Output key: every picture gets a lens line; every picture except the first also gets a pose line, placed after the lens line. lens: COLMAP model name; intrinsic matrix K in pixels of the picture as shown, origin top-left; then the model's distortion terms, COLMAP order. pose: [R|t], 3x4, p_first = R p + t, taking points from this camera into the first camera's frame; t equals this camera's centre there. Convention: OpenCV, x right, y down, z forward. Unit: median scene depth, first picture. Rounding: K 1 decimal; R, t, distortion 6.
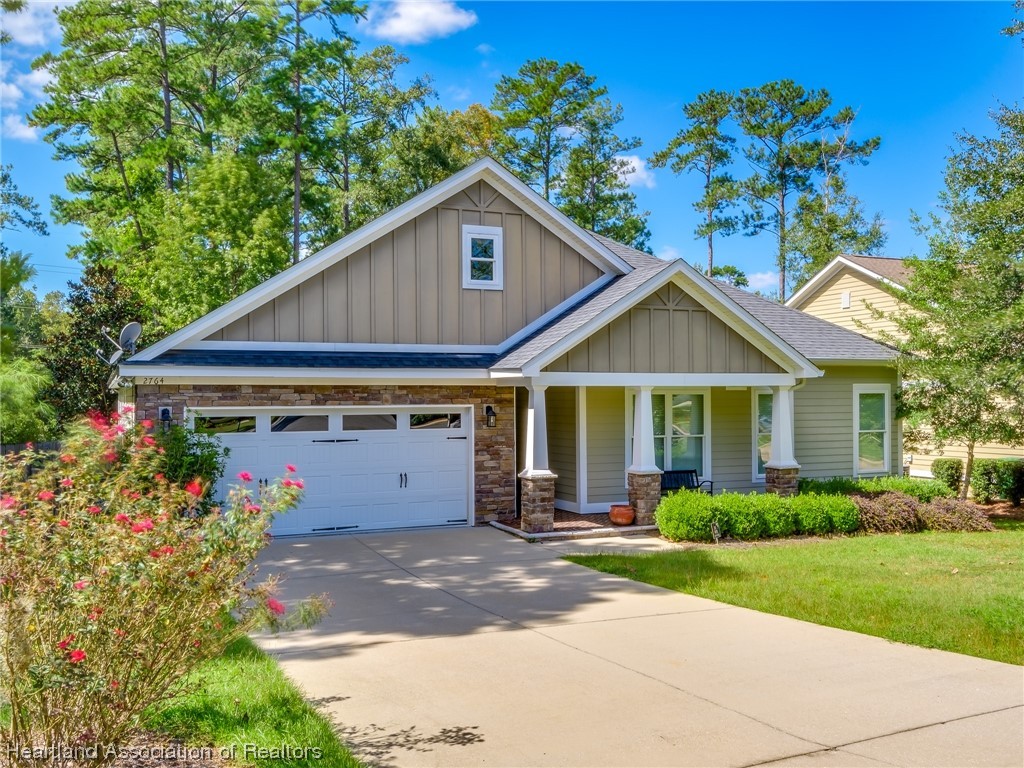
lens RADIAL K [[867.3, 0, 512.0], [0, 867.3, 384.0], [0, 0, 1]] dist [0.020030, 0.001355]
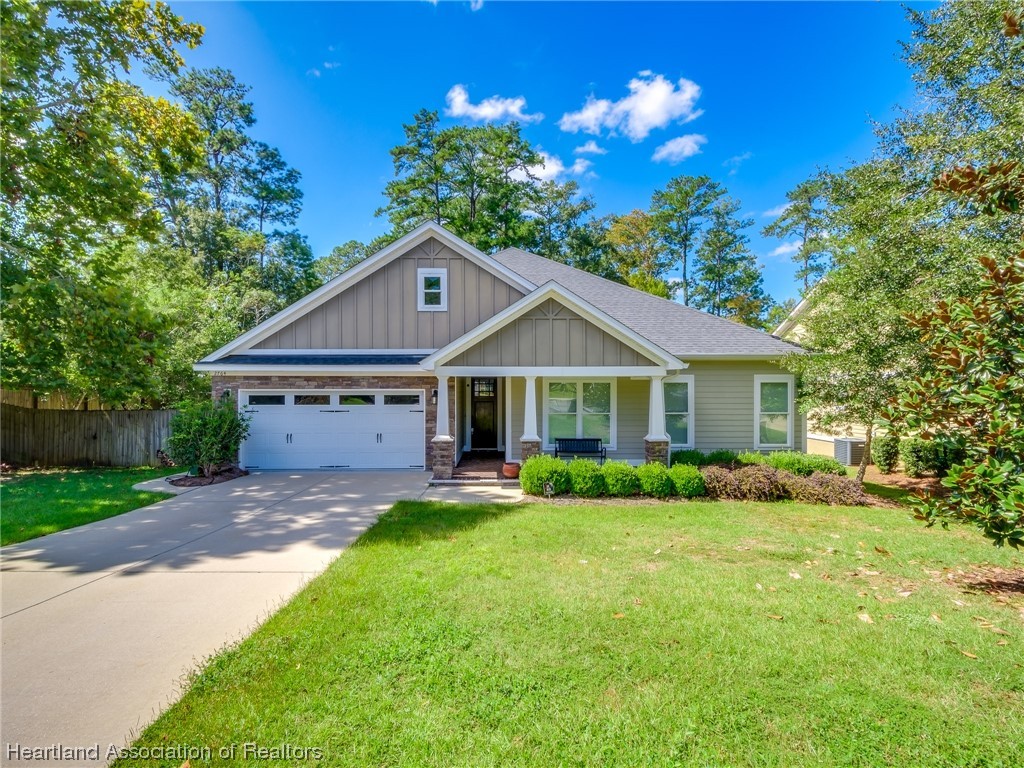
lens RADIAL K [[476.6, 0, 512.0], [0, 476.6, 384.0], [0, 0, 1]] dist [0.028455, 0.000233]
pose [[0.934308, 0.003741, -0.356448, 0.385391], [0.001237, 0.999905, 0.013736, 0.003949], [0.356465, -0.013275, 0.934214, 0.287956]]
